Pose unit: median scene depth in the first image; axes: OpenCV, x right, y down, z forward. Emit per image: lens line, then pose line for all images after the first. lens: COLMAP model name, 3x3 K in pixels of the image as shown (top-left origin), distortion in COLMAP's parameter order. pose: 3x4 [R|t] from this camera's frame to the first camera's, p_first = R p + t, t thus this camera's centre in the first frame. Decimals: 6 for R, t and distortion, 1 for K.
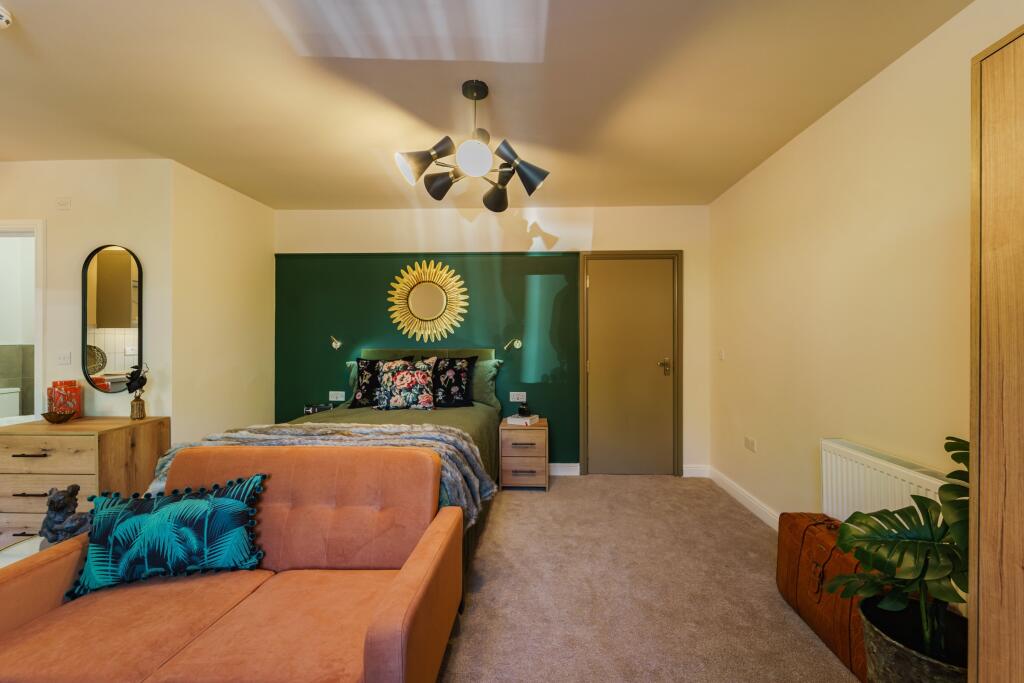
lens RADIAL K [[417.4, 0, 516.8], [0, 417.4, 340.3], [0, 0, 1]] dist [0.002870, -0.000775]
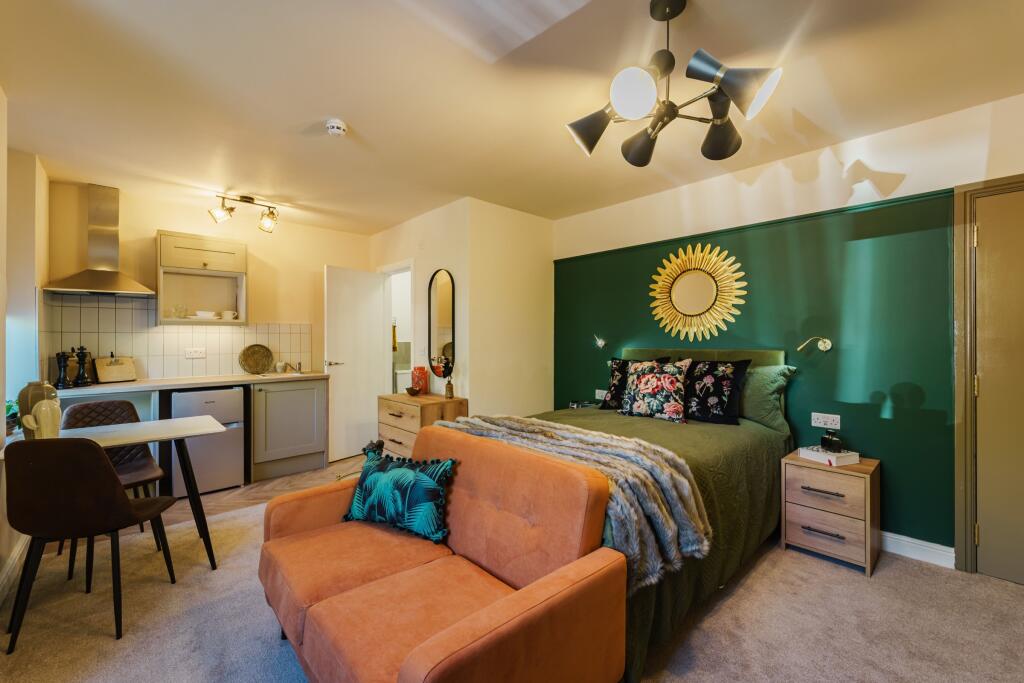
lens RADIAL K [[417.4, 0, 511.2], [0, 417.4, 340.1], [0, 0, 1]] dist [0.002870, -0.000775]
pose [[0.709785, 0.001559, -0.704416, 0.146529], [-0.000900, 0.999999, 0.001306, 0.001860], [0.704417, -0.000293, 0.709786, 0.174078]]
